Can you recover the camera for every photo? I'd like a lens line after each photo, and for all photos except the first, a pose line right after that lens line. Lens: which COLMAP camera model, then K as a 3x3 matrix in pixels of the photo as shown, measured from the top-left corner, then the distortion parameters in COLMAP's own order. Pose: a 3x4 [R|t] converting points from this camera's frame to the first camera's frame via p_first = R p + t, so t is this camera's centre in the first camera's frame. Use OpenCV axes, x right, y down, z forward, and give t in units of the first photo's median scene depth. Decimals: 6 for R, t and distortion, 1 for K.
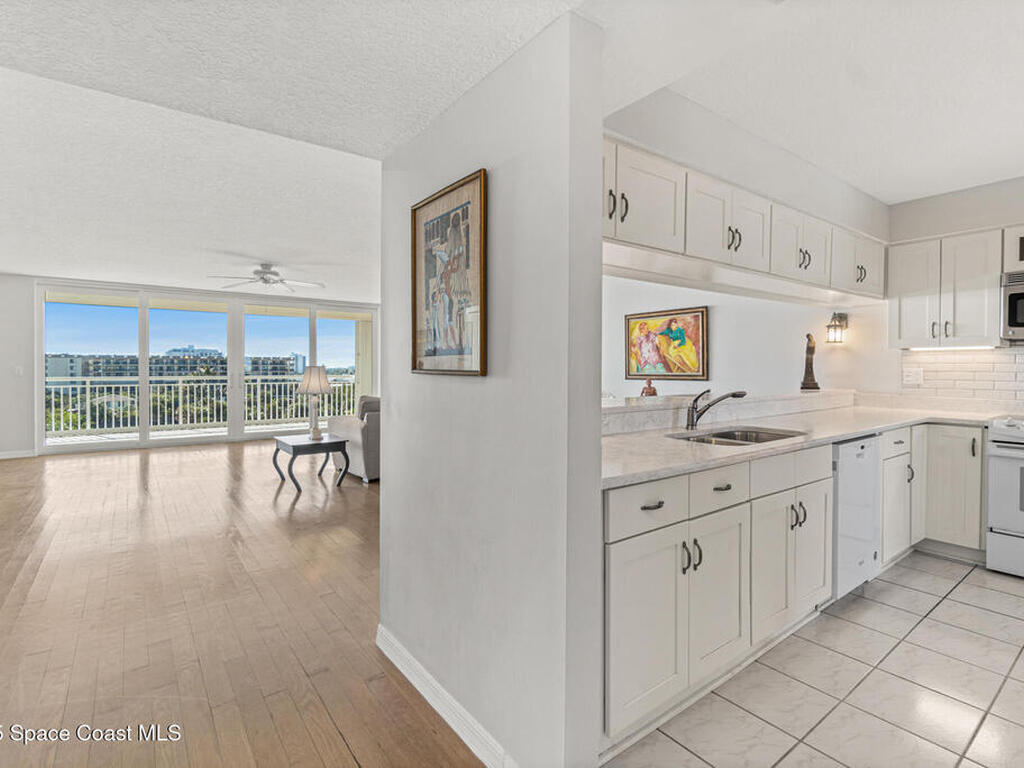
lens RADIAL K [[511.2, 0, 507.8], [0, 511.2, 374.4], [0, 0, 1]] dist [-0.000609, 0.000358]
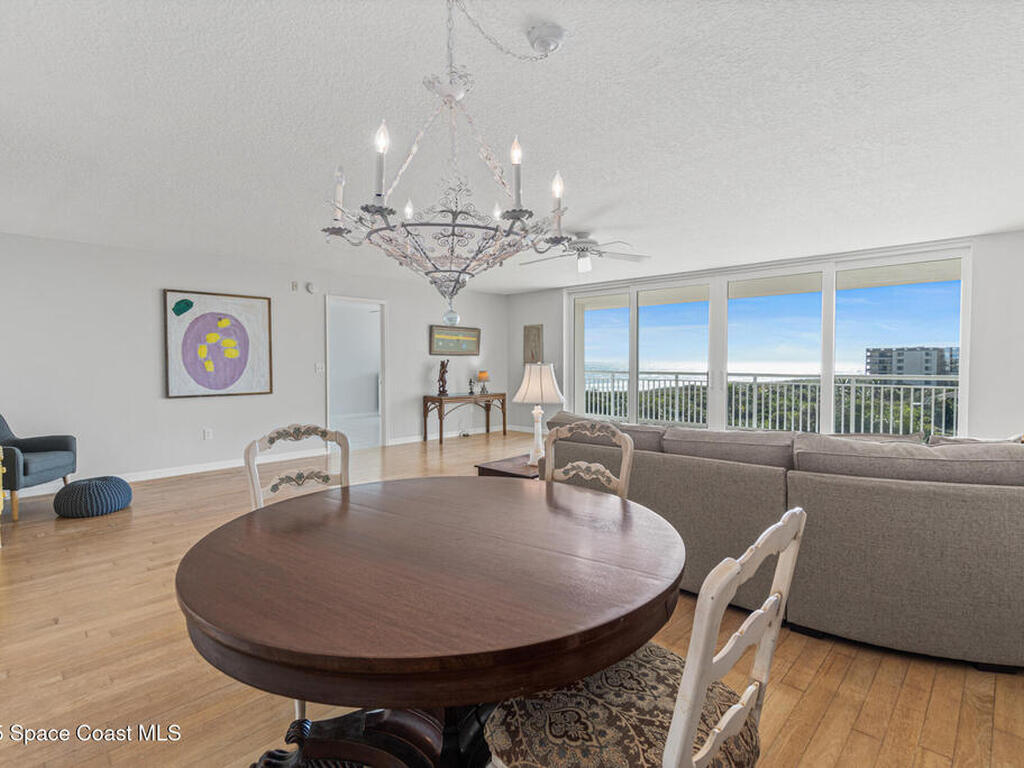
lens RADIAL K [[517.4, 0, 494.1], [0, 517.4, 368.8], [0, 0, 1]] dist [0.000054, -0.013821]
pose [[0.139991, 0.020216, -0.989946, 0.234948], [-0.017600, 0.999684, 0.017926, -0.017759], [0.989996, 0.014914, 0.140303, 0.580222]]
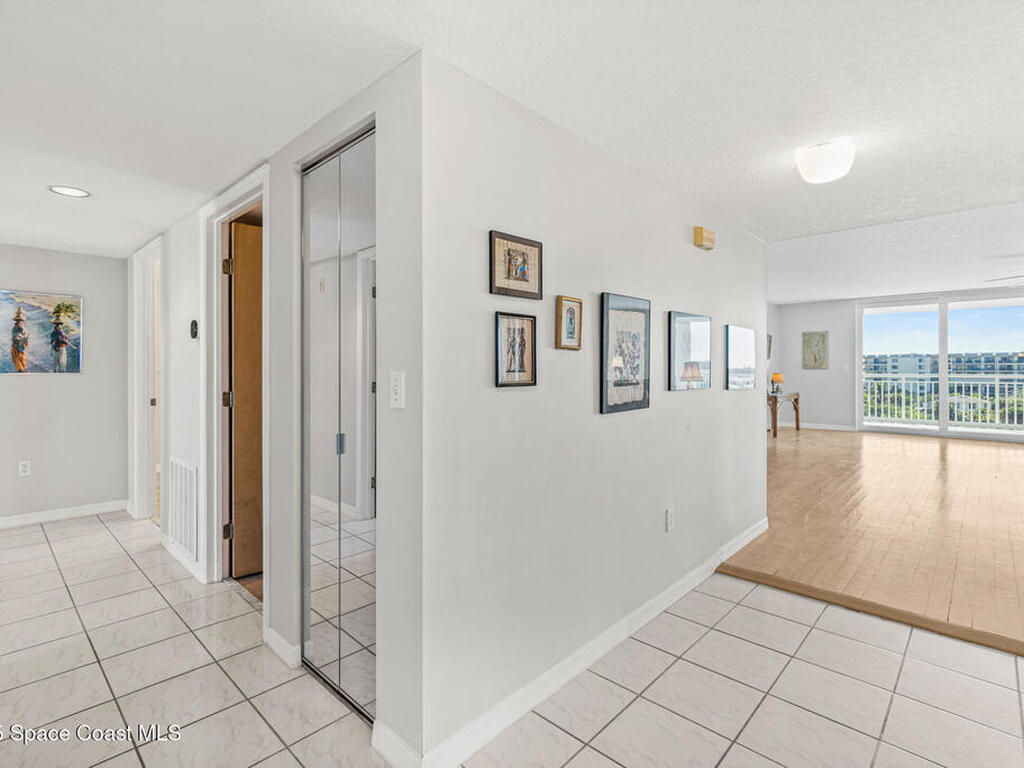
lens RADIAL K [[511.2, 0, 507.8], [0, 511.2, 374.4], [0, 0, 1]] dist [-0.000609, 0.000358]
pose [[0.181741, 0.011941, -0.983274, 0.220932], [-0.010298, 0.999895, 0.010239, 0.005178], [0.983292, 0.008264, 0.181845, -0.149715]]
